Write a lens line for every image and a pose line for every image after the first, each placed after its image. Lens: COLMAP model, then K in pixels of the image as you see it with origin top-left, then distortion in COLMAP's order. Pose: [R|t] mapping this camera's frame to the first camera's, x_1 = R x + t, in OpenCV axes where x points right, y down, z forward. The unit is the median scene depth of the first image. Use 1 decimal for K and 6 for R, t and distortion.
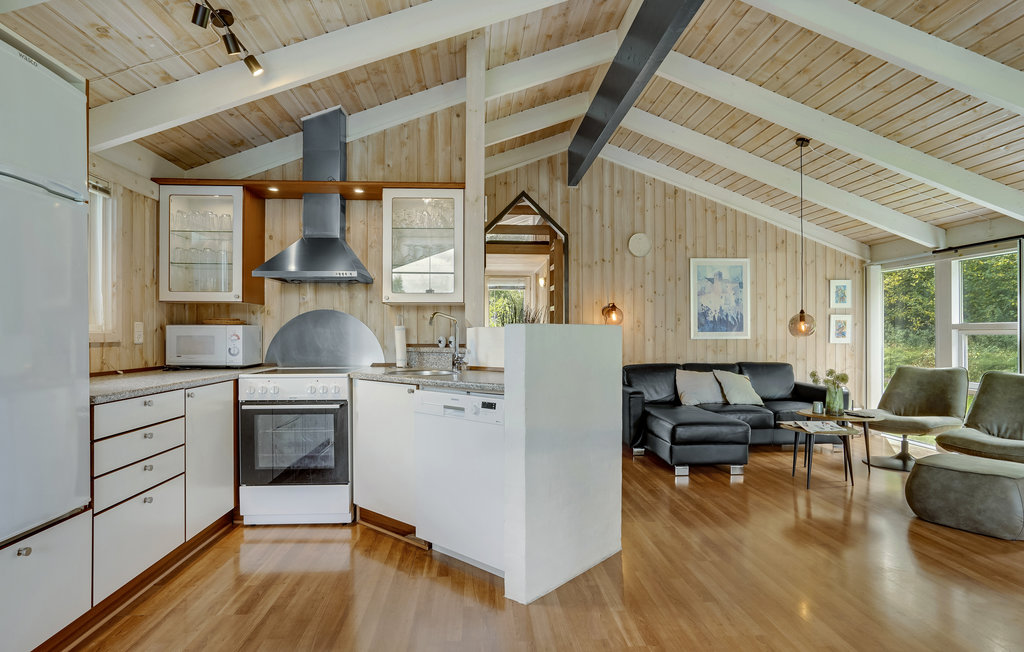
lens RADIAL K [[533.2, 0, 488.6], [0, 533.2, 327.3], [0, 0, 1]] dist [-0.041073, 0.018750]
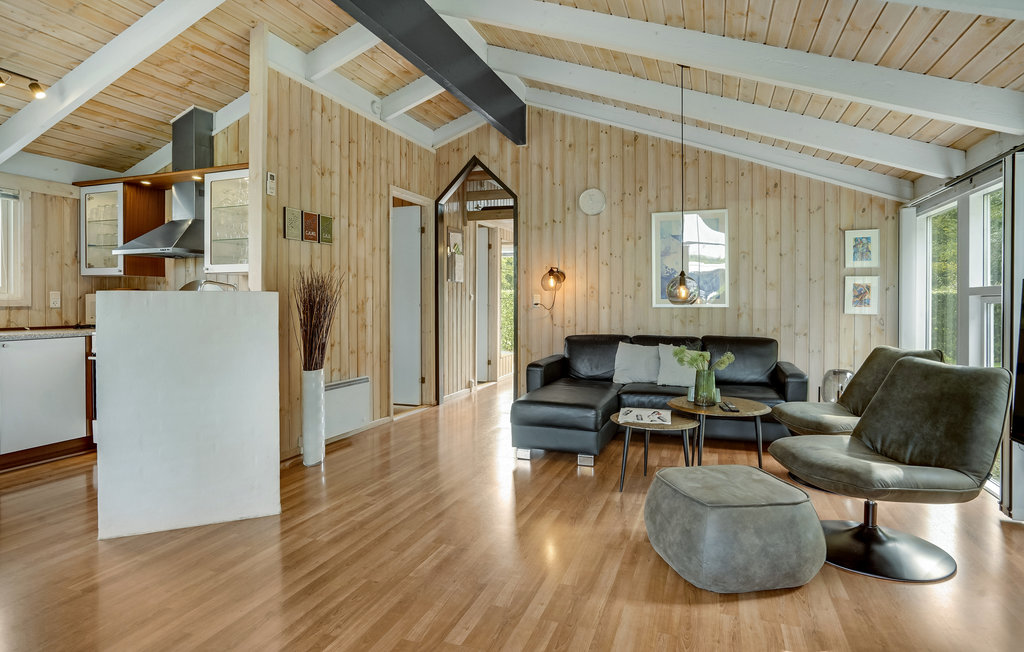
lens RADIAL K [[533.0, 0, 512.1], [0, 533.0, 298.6], [0, 0, 1]] dist [-0.029927, 0.000961]
pose [[0.925736, -0.000638, -0.378170, 0.497590], [0.003387, 0.999972, 0.006606, 0.001640], [0.378156, -0.007396, 0.925712, 0.114897]]
